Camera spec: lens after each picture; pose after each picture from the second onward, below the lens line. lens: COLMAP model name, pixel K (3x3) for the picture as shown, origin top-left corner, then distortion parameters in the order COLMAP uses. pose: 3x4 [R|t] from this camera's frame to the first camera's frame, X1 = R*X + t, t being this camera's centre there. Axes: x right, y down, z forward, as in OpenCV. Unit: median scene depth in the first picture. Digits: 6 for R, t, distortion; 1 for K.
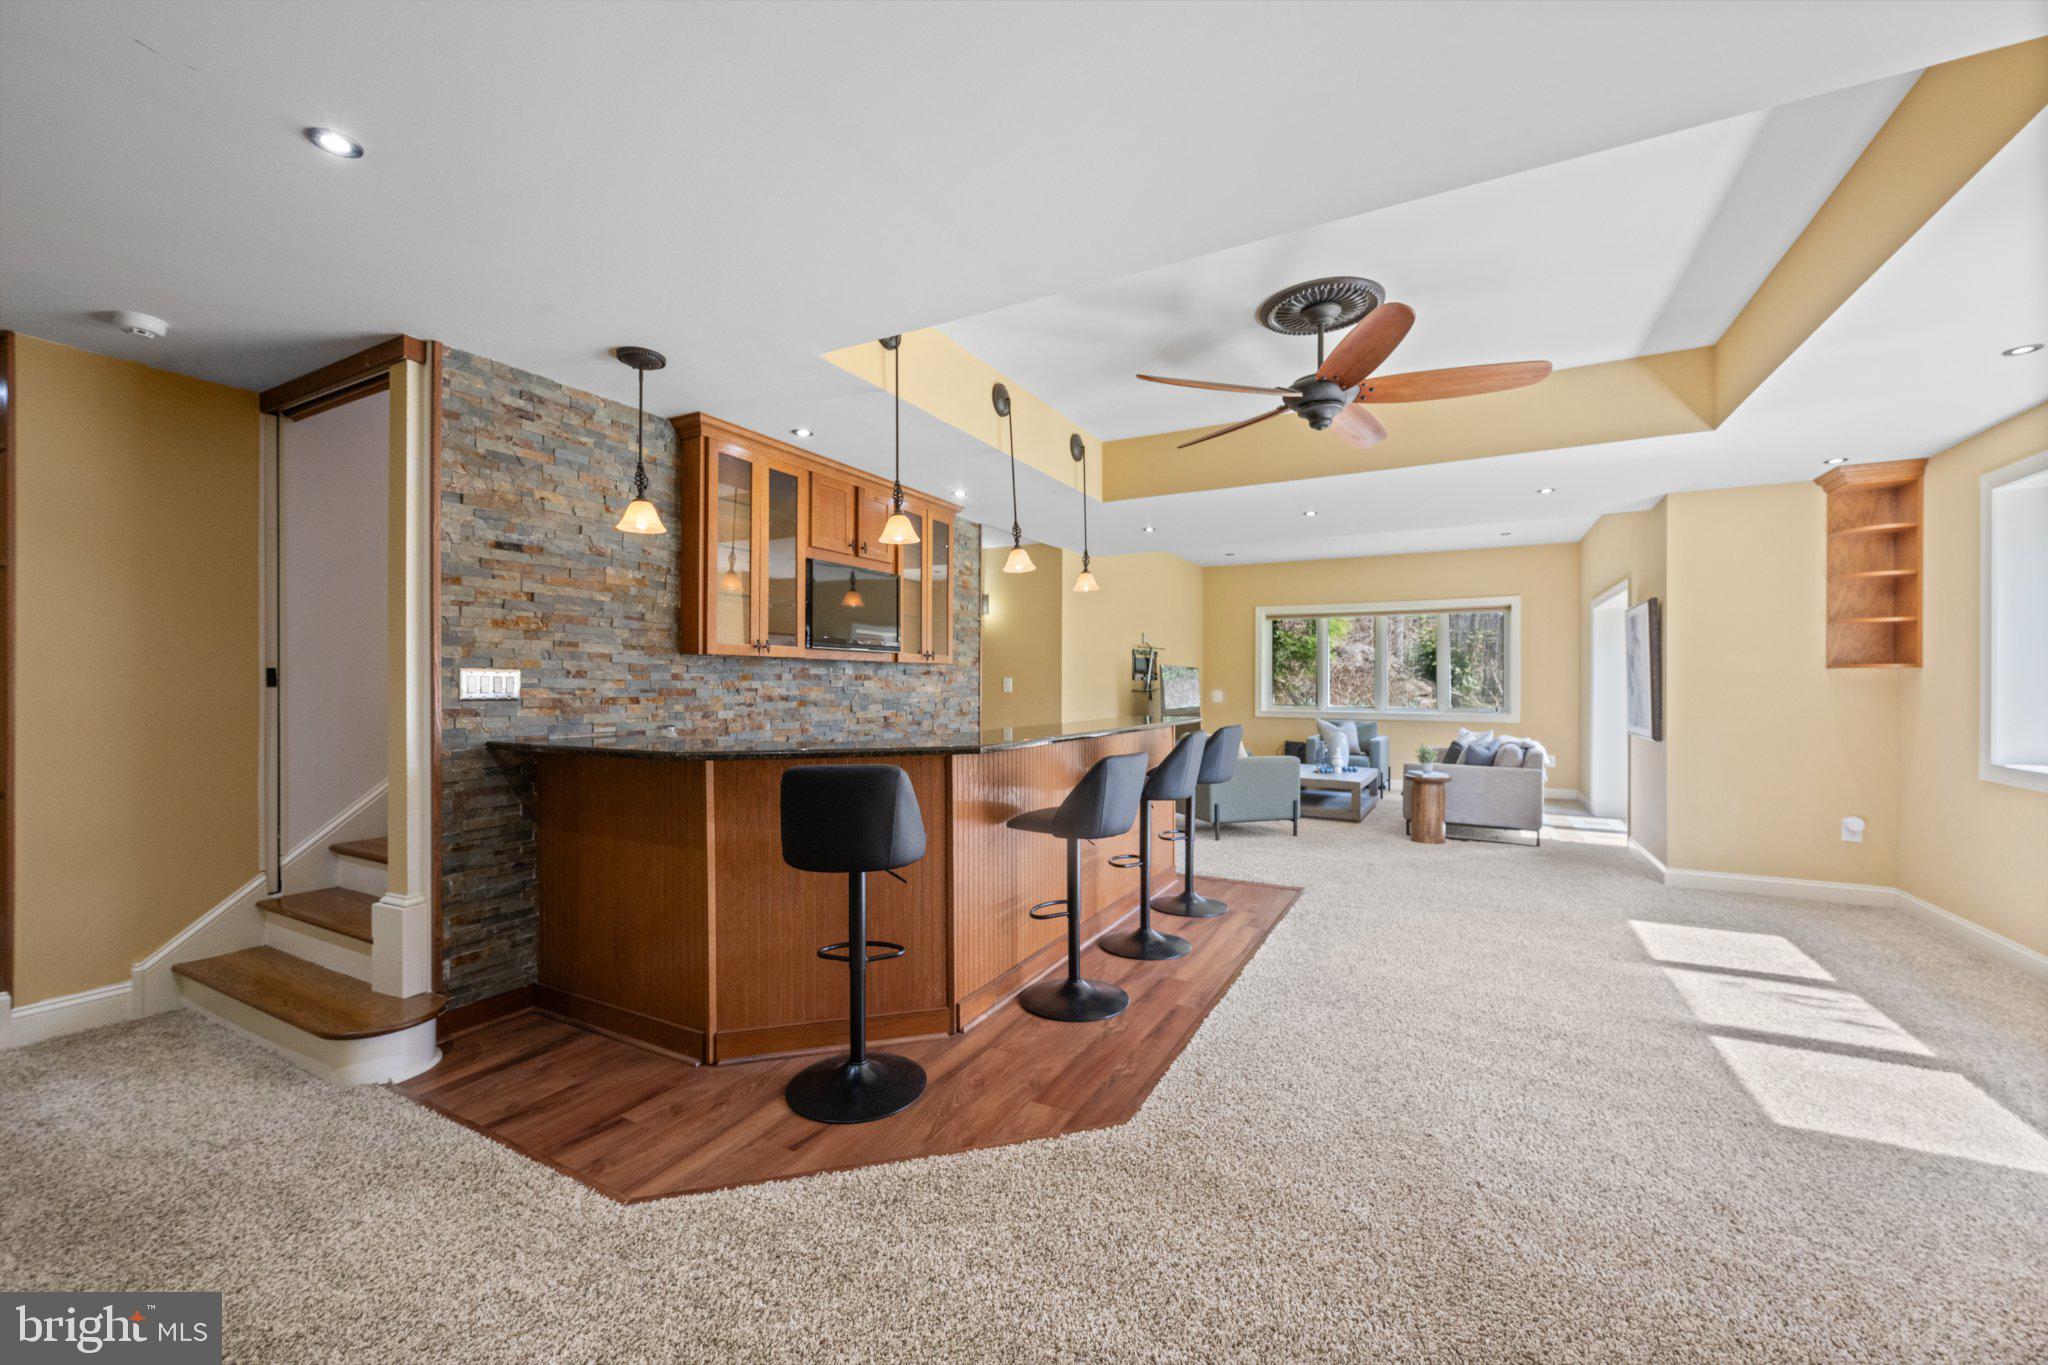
lens RADIAL K [[802.3, 0, 1024.0], [0, 802.3, 682.5], [0, 0, 1]] dist [0.000406, 0.000151]
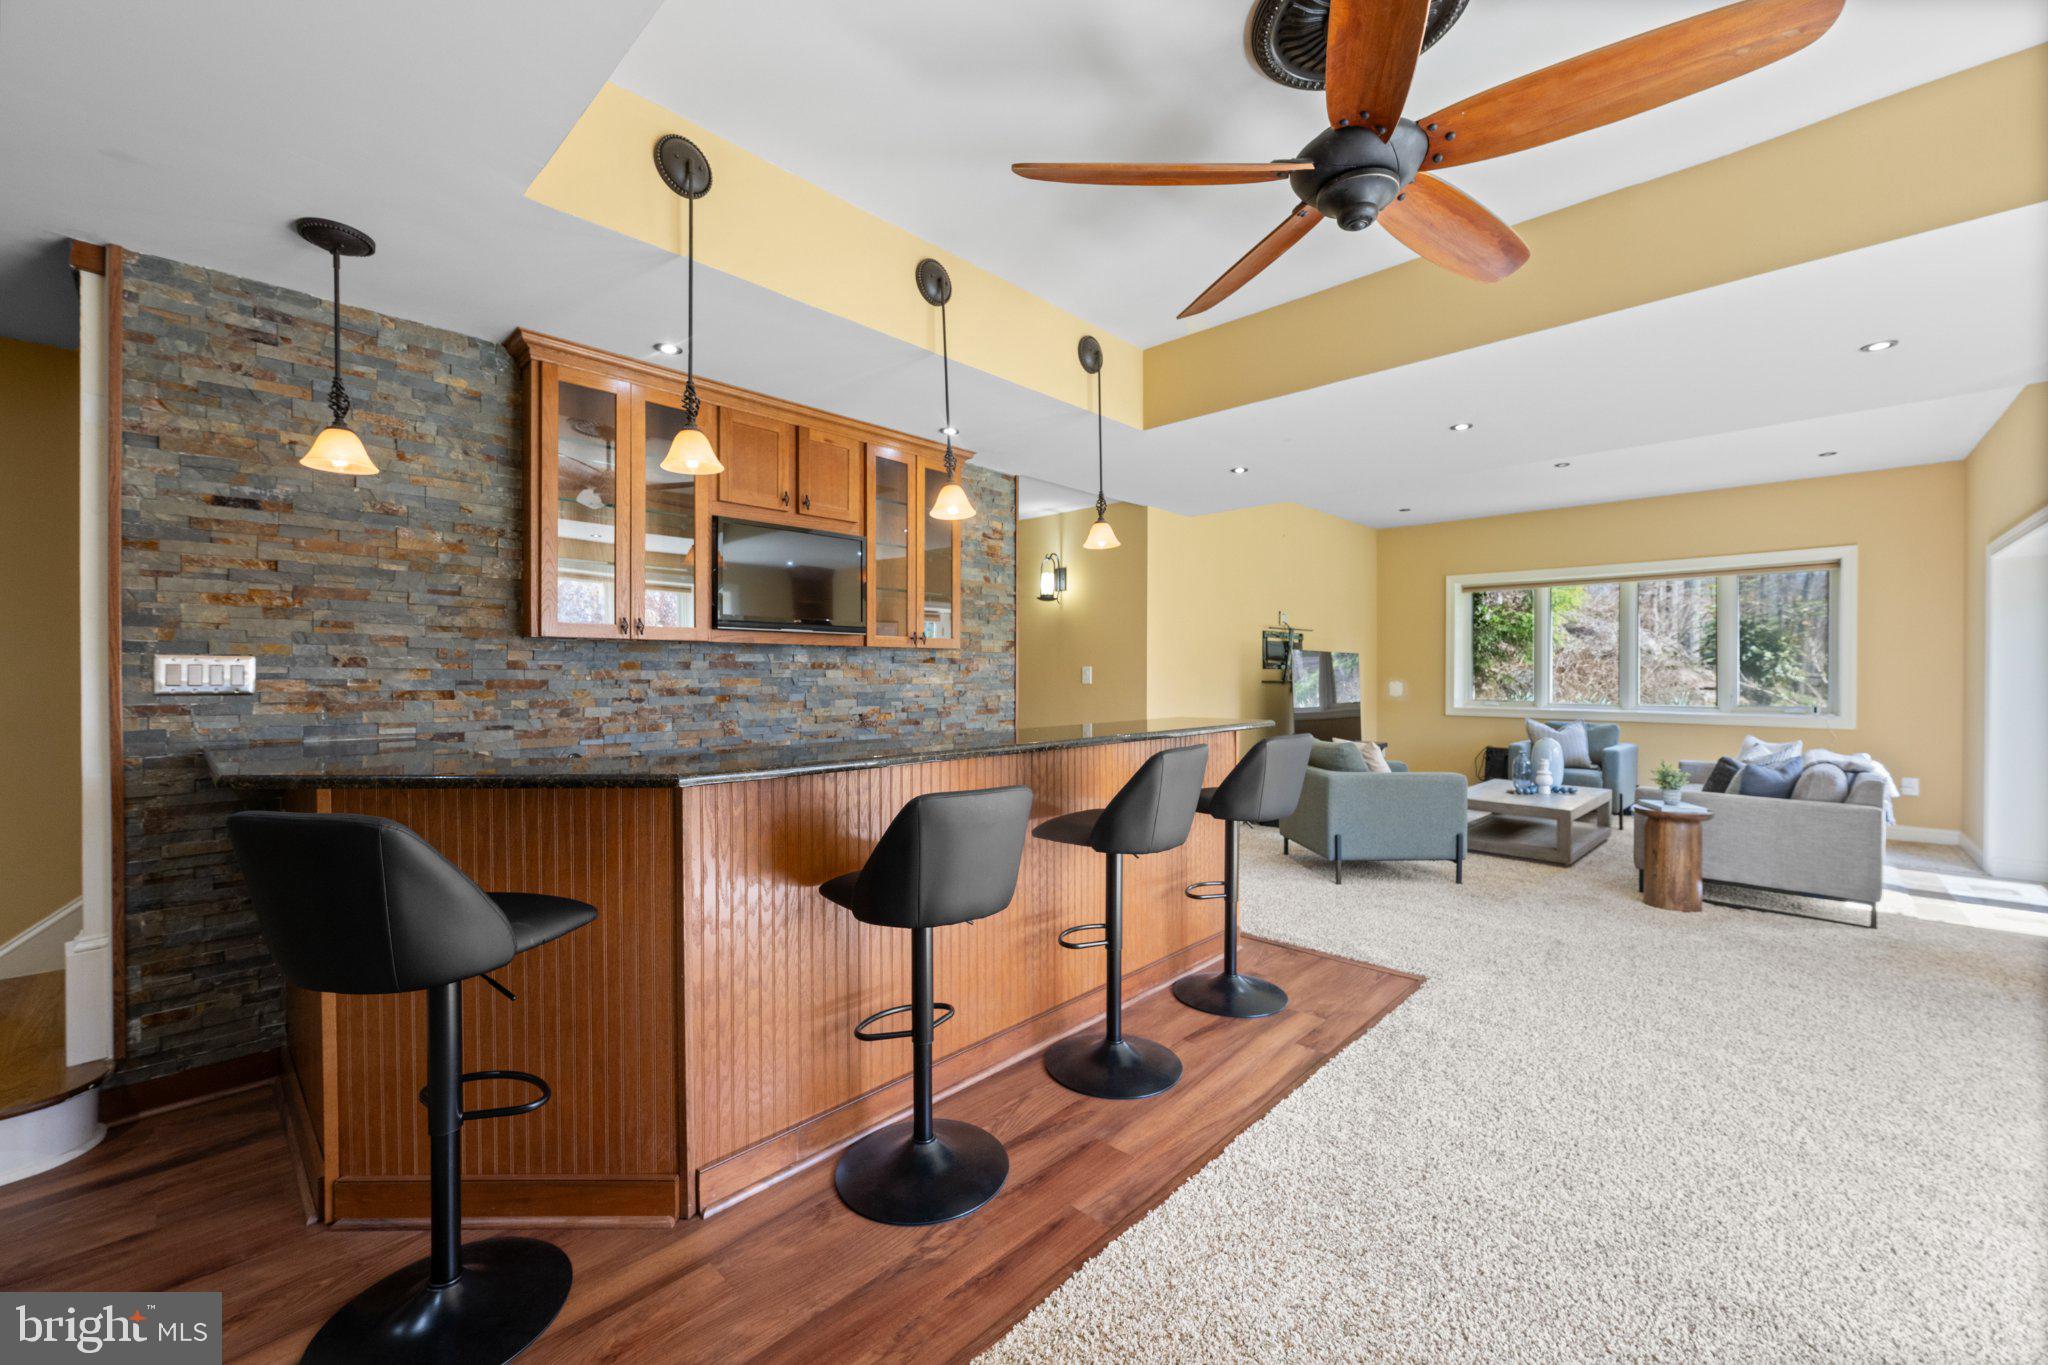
lens RADIAL K [[808.9, 0, 1018.9], [0, 808.9, 676.8], [0, 0, 1]] dist [0.000151, -0.000051]
pose [[0.965115, -0.000265, -0.261827, 0.281319], [0.001621, 0.999986, 0.004963, 0.001316], [0.261822, -0.005214, 0.965102, 0.371638]]
